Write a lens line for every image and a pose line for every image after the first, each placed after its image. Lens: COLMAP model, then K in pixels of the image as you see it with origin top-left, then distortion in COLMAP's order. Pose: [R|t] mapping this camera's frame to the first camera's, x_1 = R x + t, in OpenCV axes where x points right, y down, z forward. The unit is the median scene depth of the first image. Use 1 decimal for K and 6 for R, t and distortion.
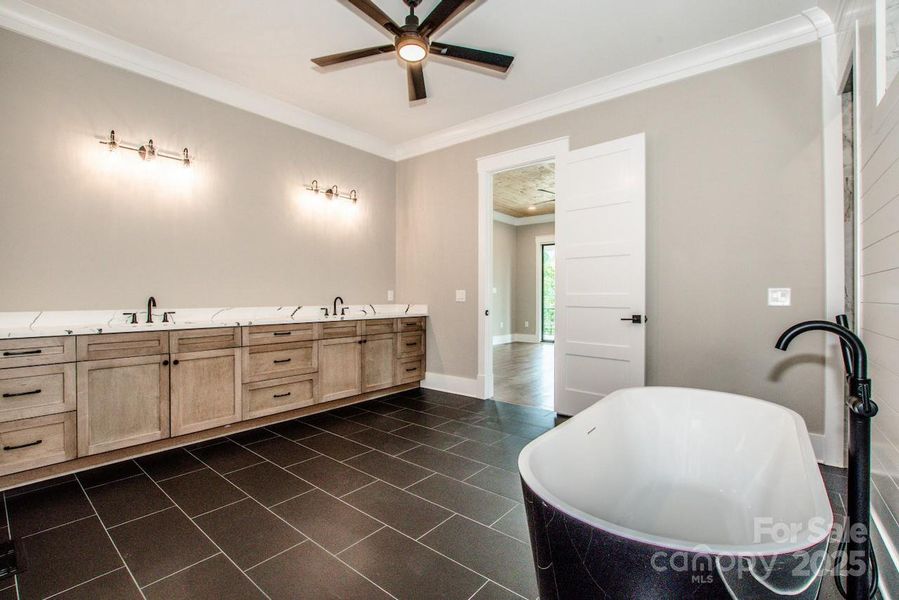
lens RADIAL K [[416.6, 0, 449.5], [0, 416.6, 300.0], [0, 0, 1]] dist [-0.012696, 0.000148]
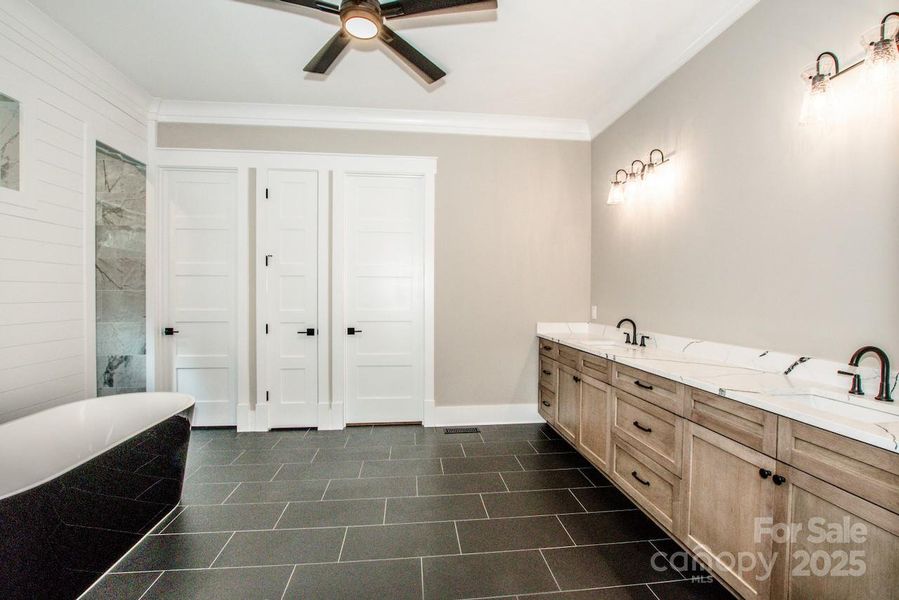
lens RADIAL K [[416.6, 0, 449.5], [0, 416.6, 300.0], [0, 0, 1]] dist [-0.012696, 0.000148]
pose [[-0.717729, 0.012635, -0.696208, 0.251939], [-0.002936, 0.999772, 0.021171, -0.061604], [0.696316, 0.017239, -0.717528, 1.194469]]
